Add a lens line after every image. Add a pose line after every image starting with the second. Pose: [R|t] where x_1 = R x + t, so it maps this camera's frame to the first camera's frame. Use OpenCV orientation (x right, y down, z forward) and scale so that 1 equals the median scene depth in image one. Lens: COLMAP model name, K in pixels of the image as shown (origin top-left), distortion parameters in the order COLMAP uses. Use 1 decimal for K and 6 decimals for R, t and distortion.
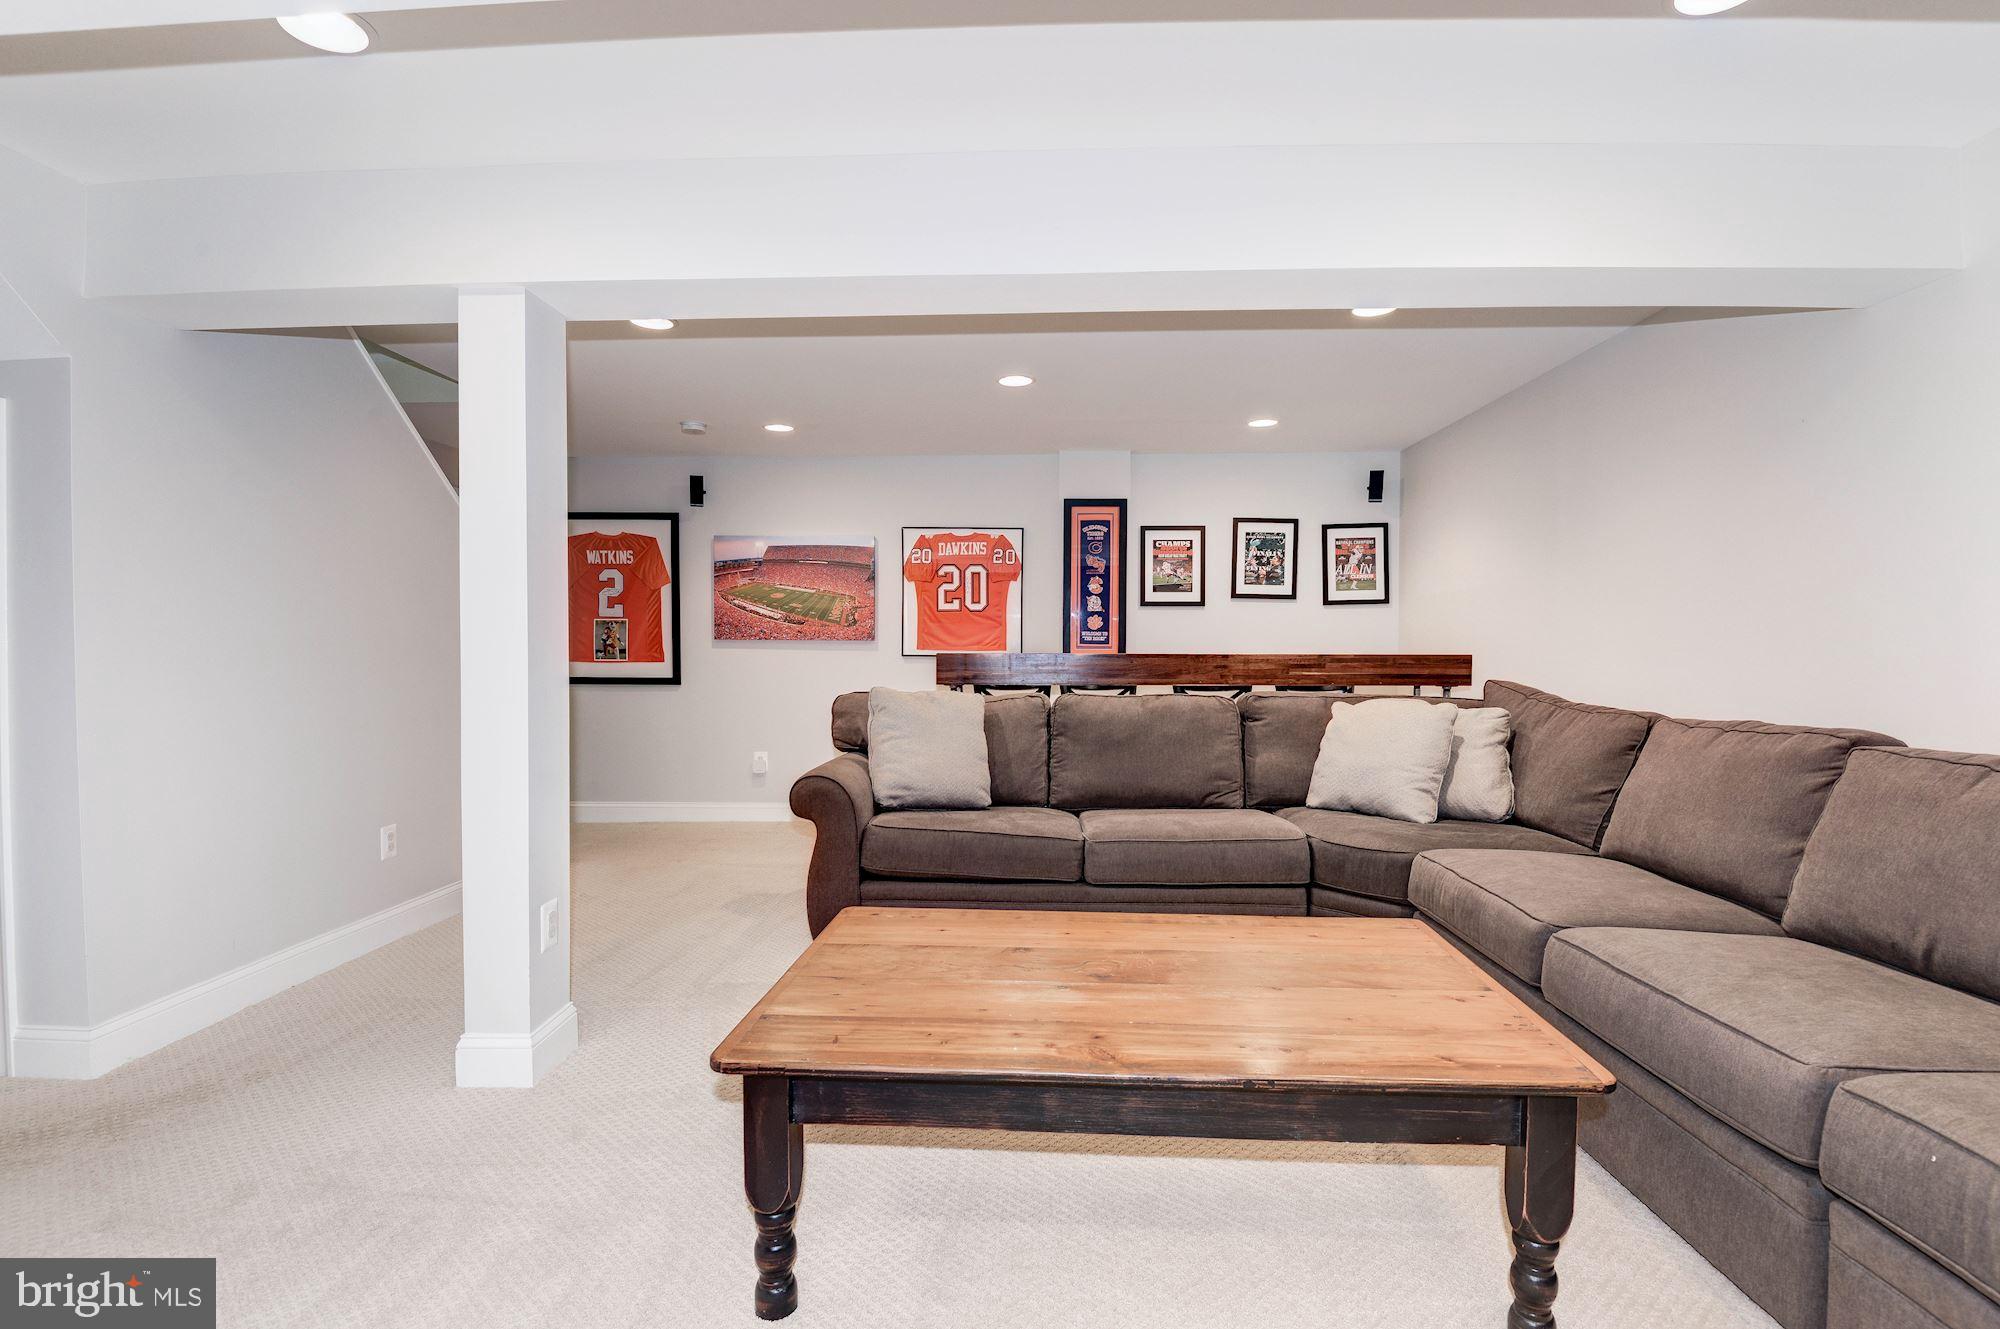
lens RADIAL K [[966.5, 0, 993.8], [0, 966.5, 654.0], [0, 0, 1]] dist [-0.016217, -0.002912]
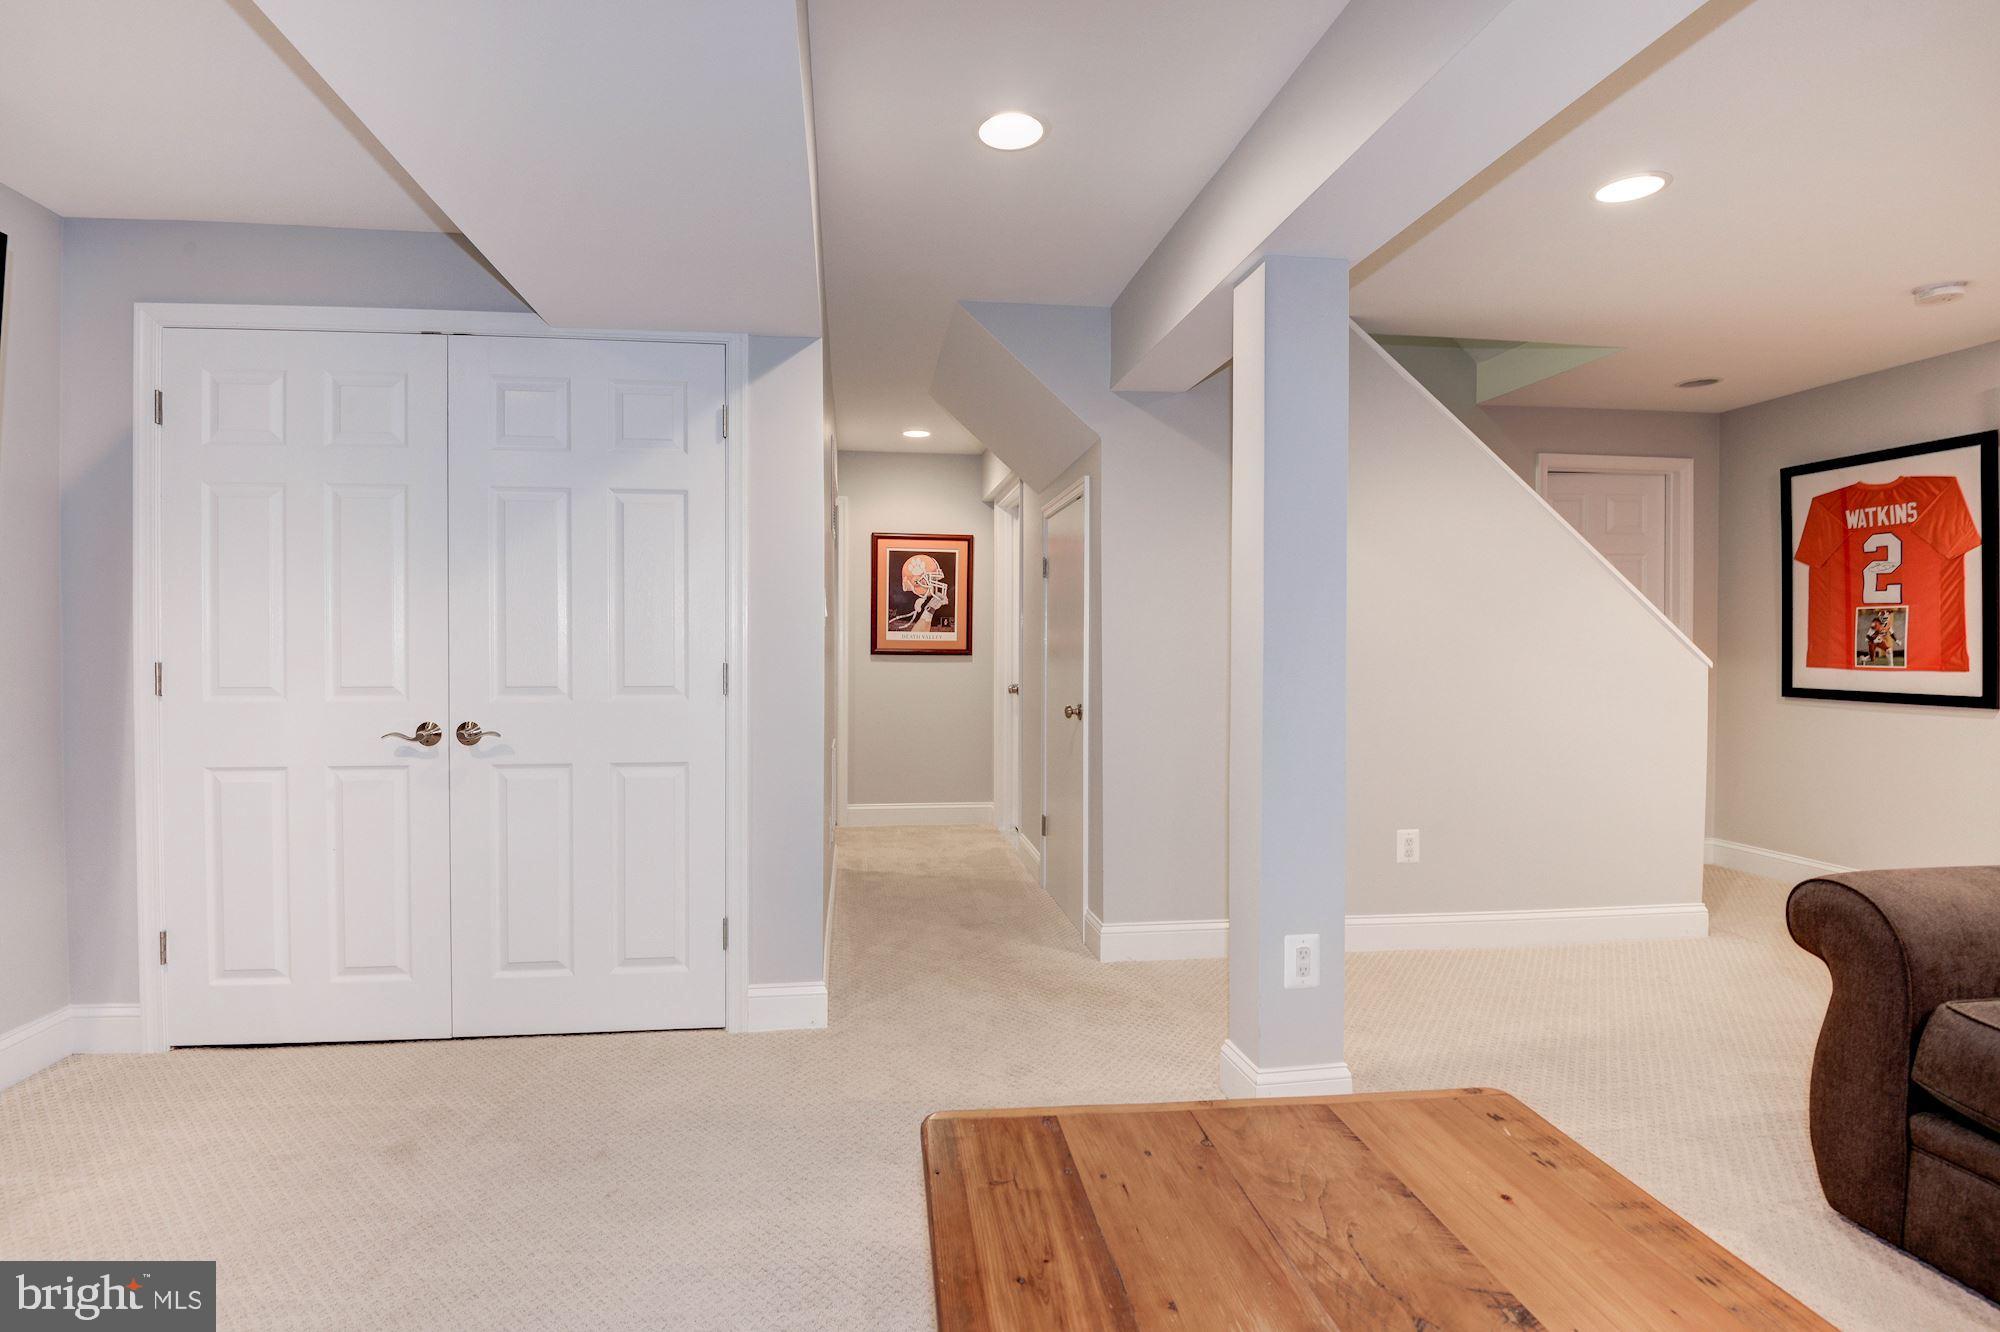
lens RADIAL K [[966.5, 0, 999.3], [0, 966.5, 657.3], [0, 0, 1]] dist [-0.016217, -0.002912]
pose [[0.148217, 0.012136, -0.988880, 0.177610], [-0.007116, 0.999912, 0.011205, -0.003387], [0.988929, 0.005376, 0.148290, 0.281613]]
